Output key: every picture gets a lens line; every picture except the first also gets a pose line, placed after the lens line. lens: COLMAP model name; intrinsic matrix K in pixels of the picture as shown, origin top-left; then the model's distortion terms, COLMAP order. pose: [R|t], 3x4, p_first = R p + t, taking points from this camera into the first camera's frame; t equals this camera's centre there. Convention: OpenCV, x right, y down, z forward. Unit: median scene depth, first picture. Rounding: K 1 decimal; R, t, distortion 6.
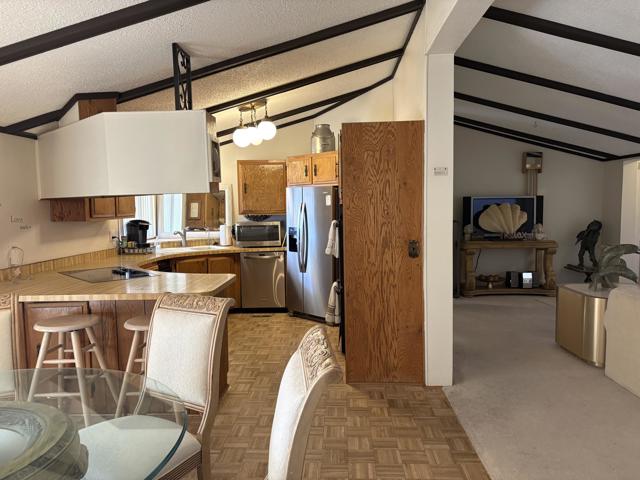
lens RADIAL K [[479.2, 0, 320.0], [0, 479.2, 240.0], [0, 0, 1]] dist [0.072514, -0.083252]
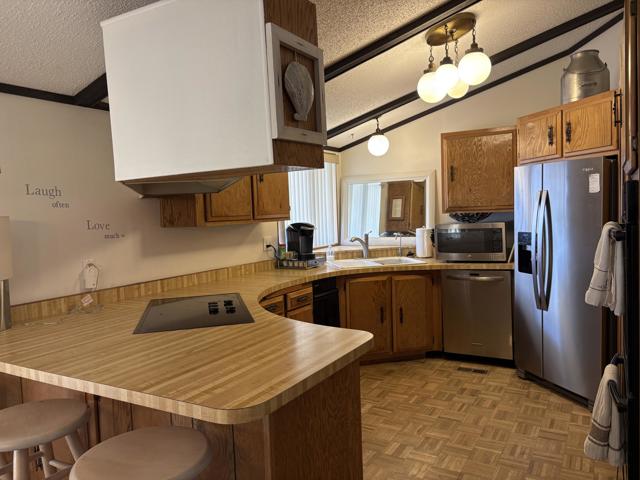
lens RADIAL K [[479.2, 0, 320.0], [0, 479.2, 240.0], [0, 0, 1]] dist [0.072514, -0.083252]
pose [[0.879219, 0.008831, -0.476336, 0.006607], [-0.007777, 0.999961, 0.004184, -0.017474], [0.476355, 0.000026, 0.879253, 0.346075]]
